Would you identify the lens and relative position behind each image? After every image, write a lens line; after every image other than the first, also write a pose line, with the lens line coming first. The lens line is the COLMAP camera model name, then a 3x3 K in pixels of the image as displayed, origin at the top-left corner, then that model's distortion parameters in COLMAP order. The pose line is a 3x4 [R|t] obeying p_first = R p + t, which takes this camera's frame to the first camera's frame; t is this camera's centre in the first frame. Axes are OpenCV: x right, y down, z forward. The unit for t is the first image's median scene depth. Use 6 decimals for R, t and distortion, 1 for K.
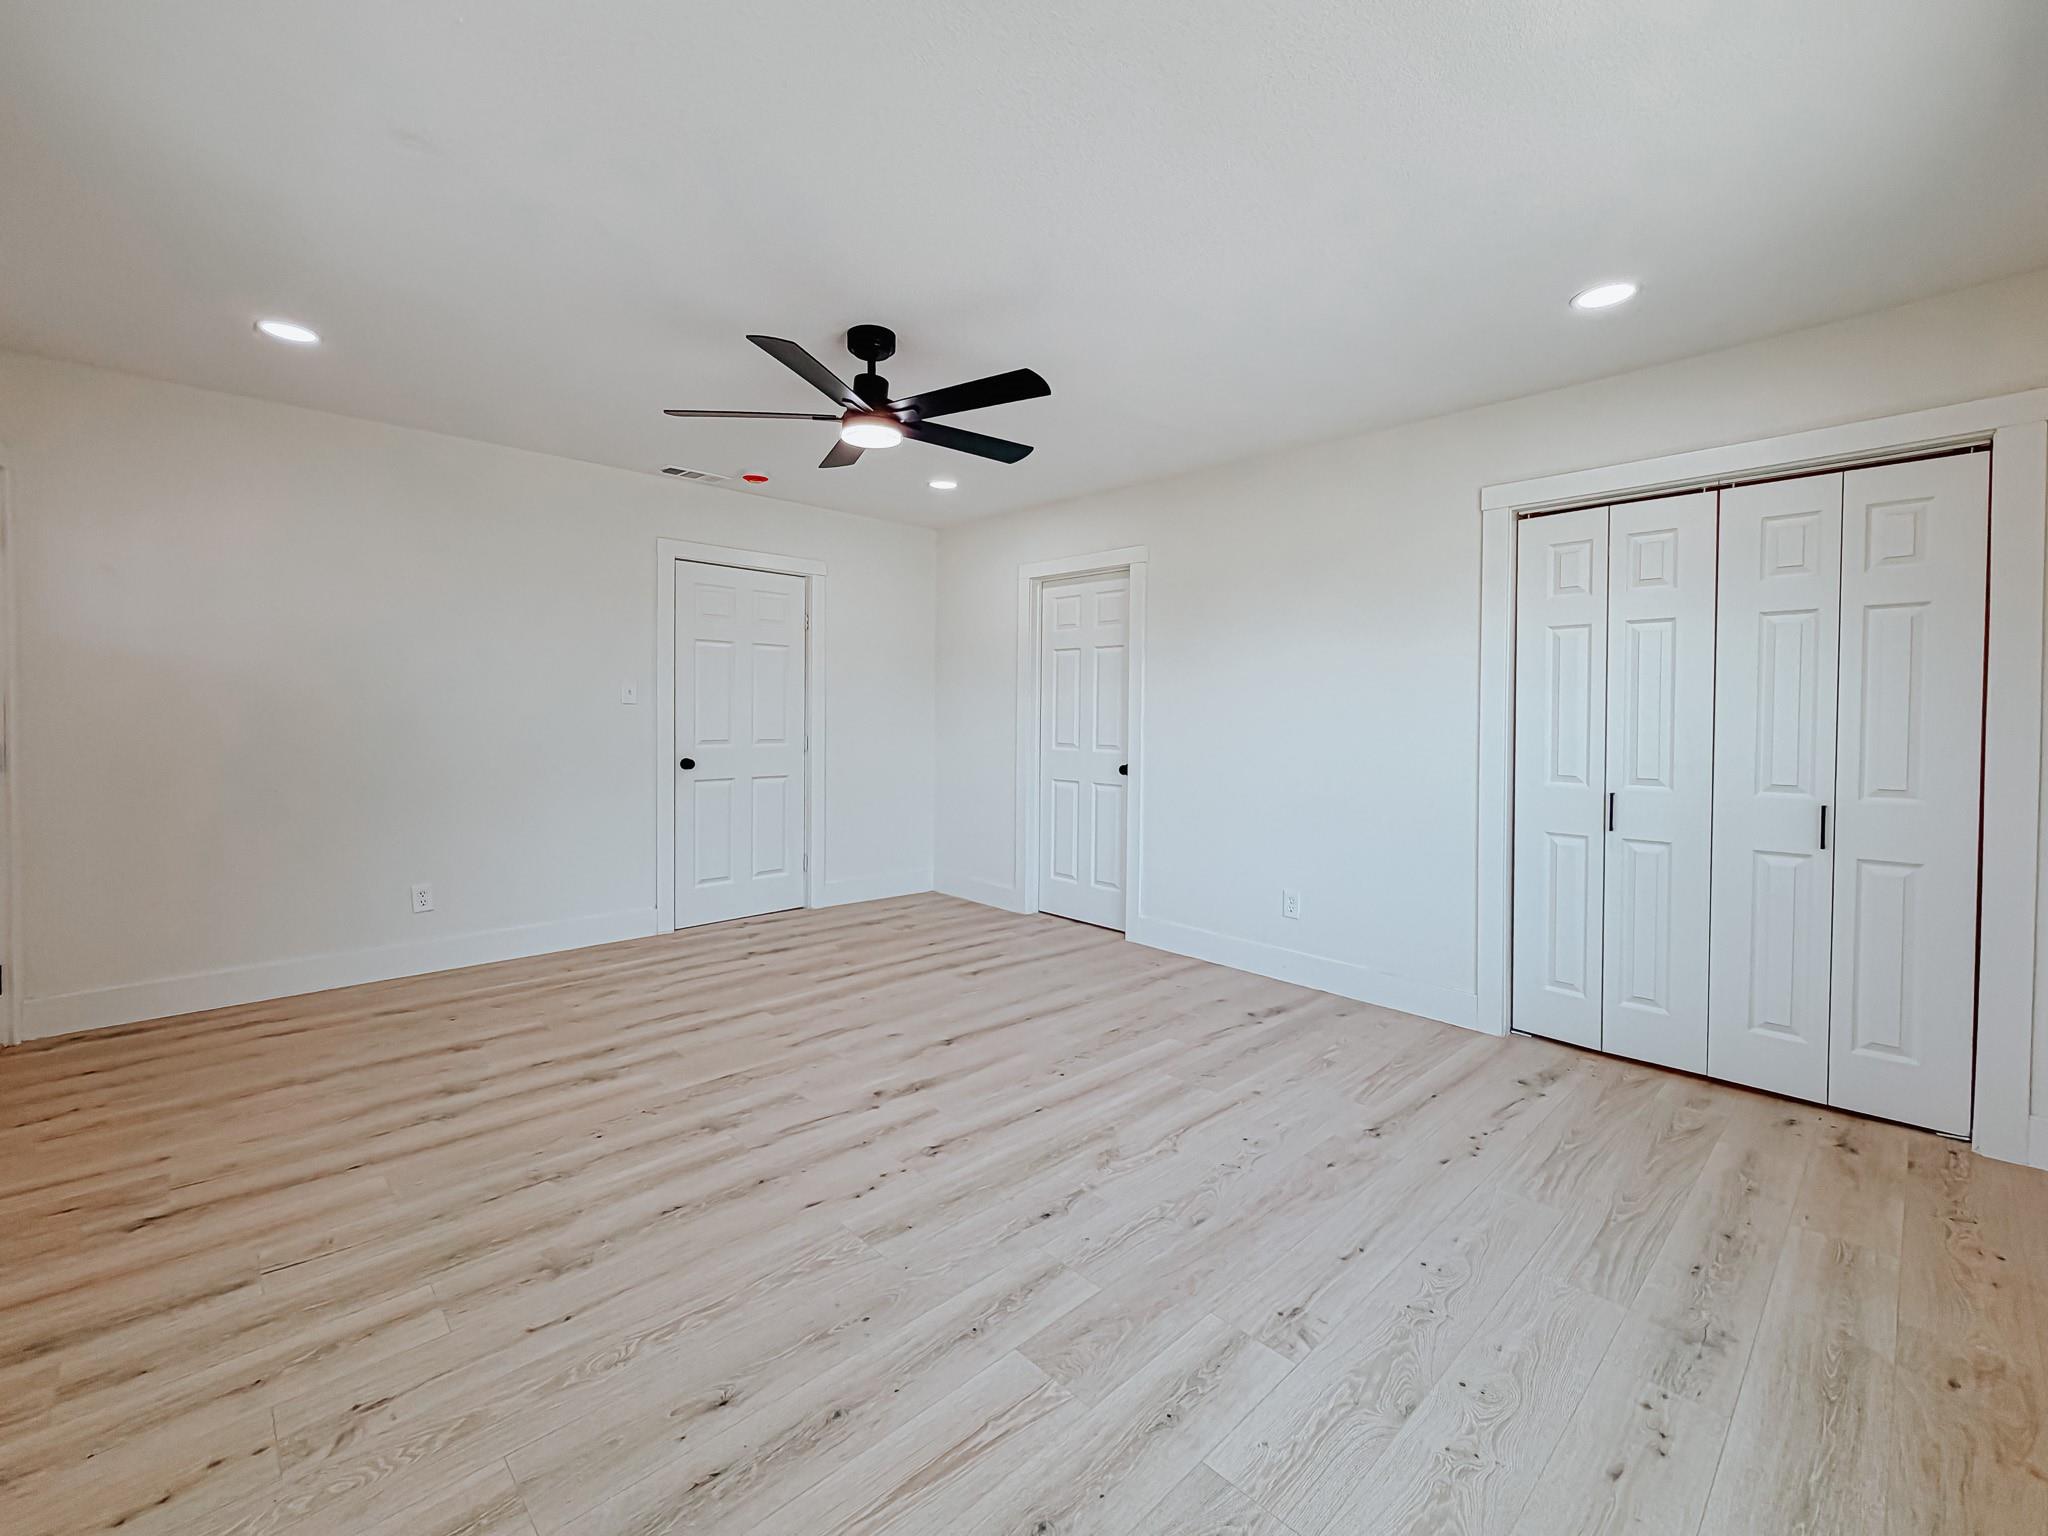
lens RADIAL K [[852.7, 0, 1004.0], [0, 852.7, 726.2], [0, 0, 1]] dist [-0.000261, -0.000079]
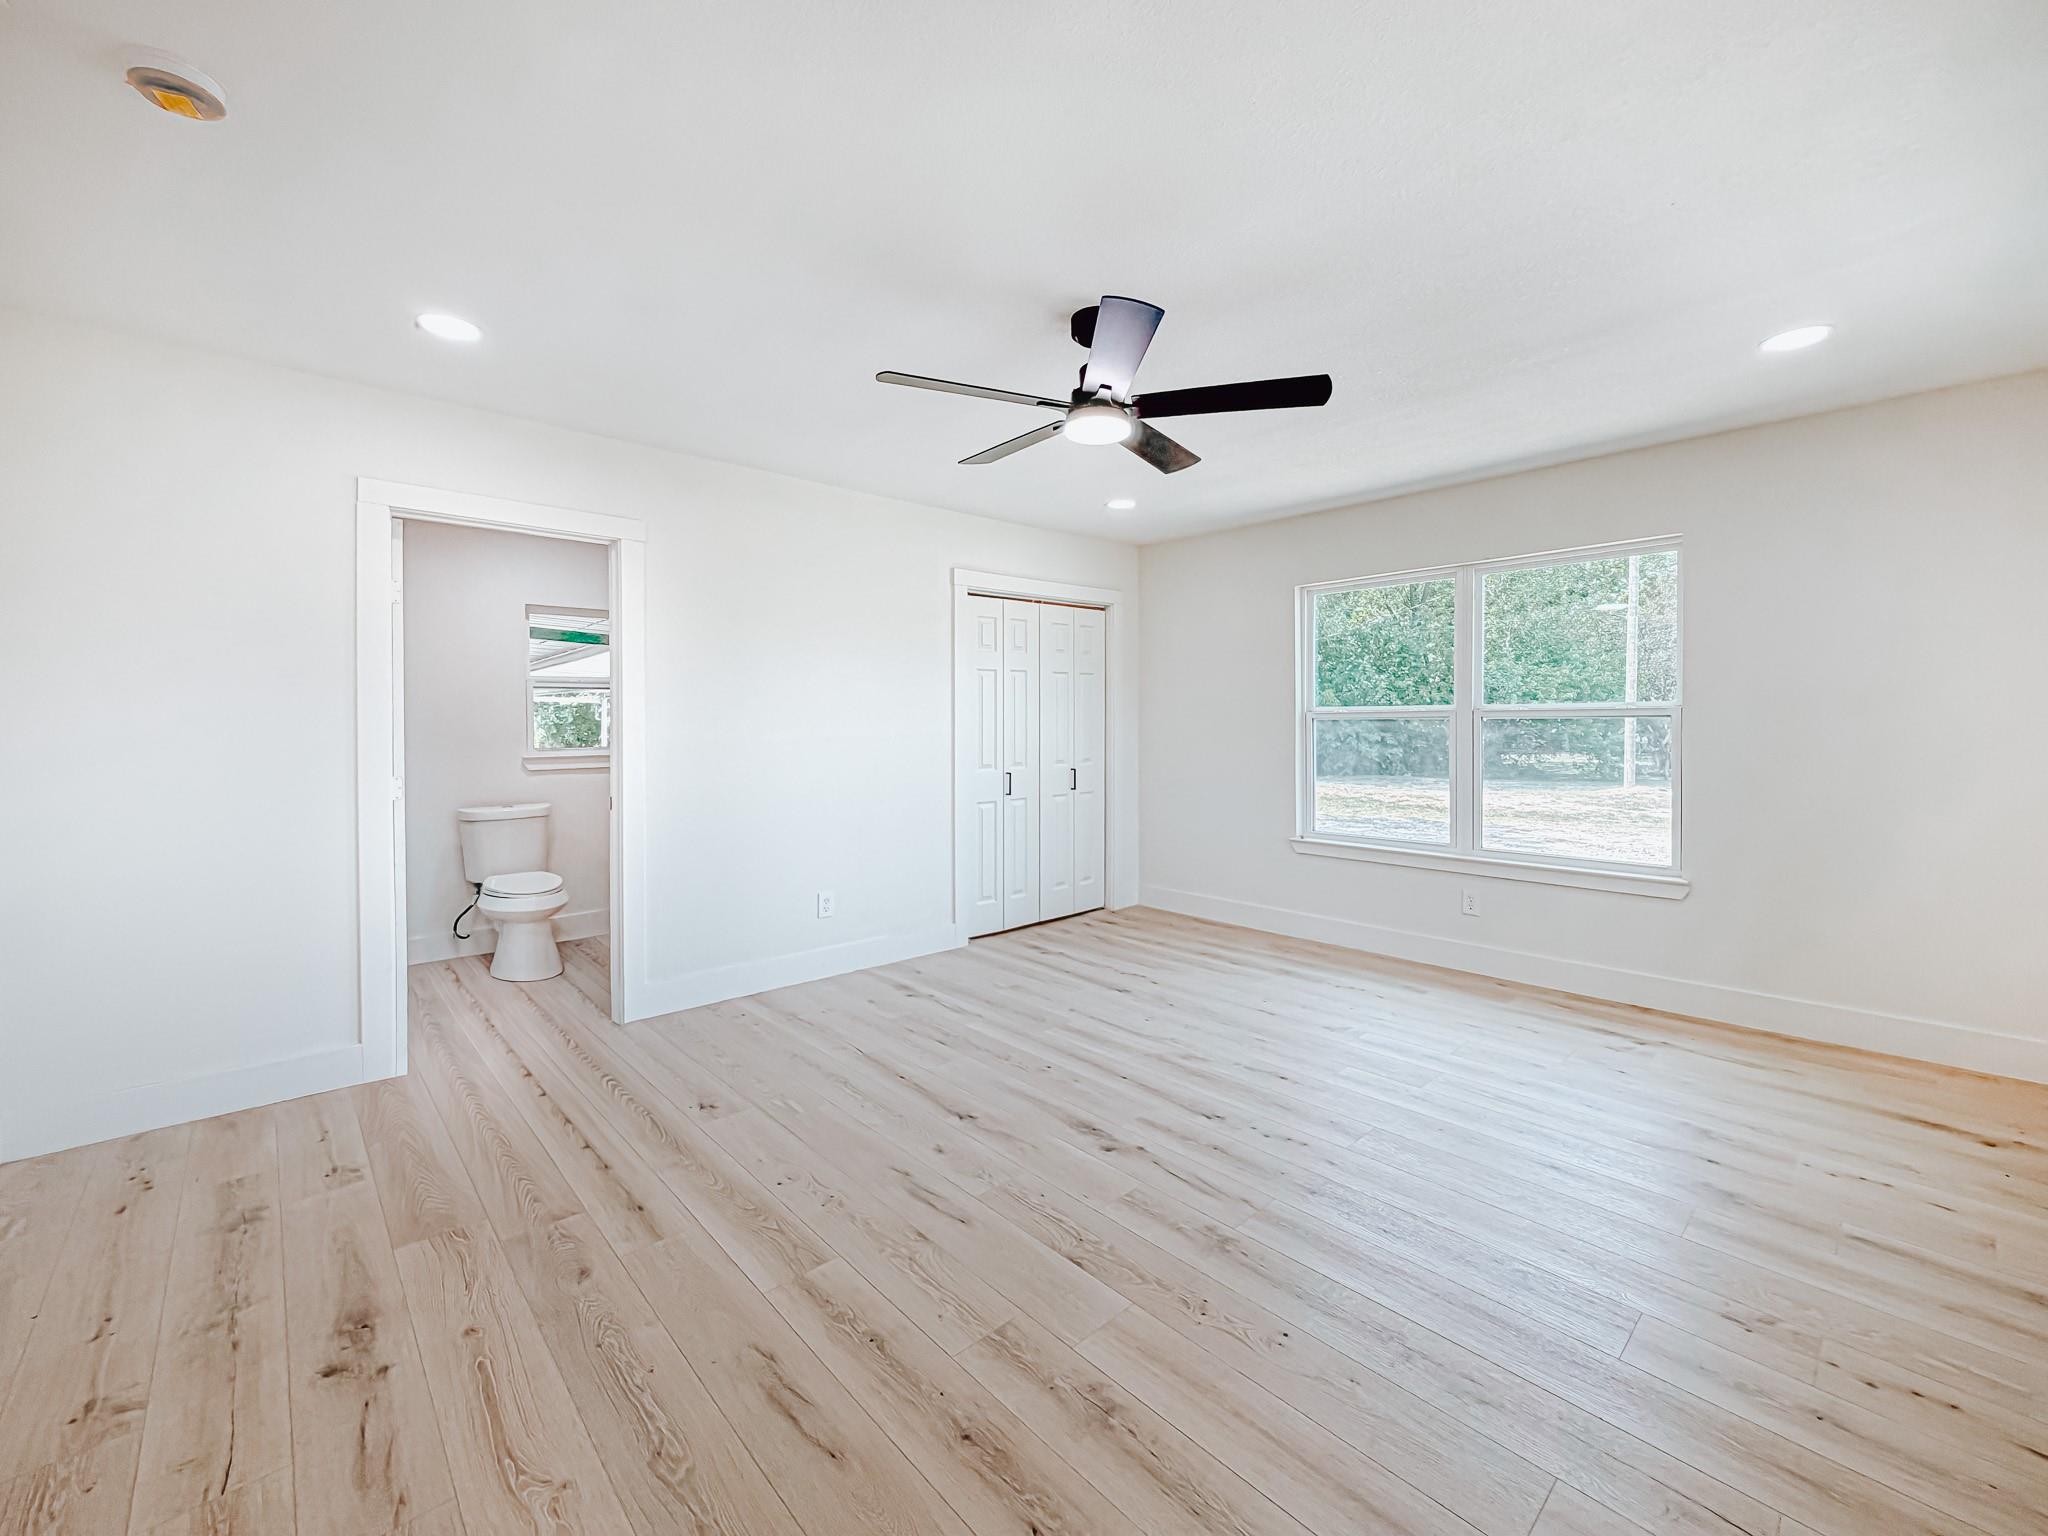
lens RADIAL K [[852.7, 0, 1004.0], [0, 852.7, 726.2], [0, 0, 1]] dist [-0.000261, -0.000079]
pose [[0.027115, -0.015961, 0.999505, -0.943017], [0.019485, 0.999691, 0.015436, -0.037501], [-0.999442, 0.019056, 0.027417, 0.955858]]
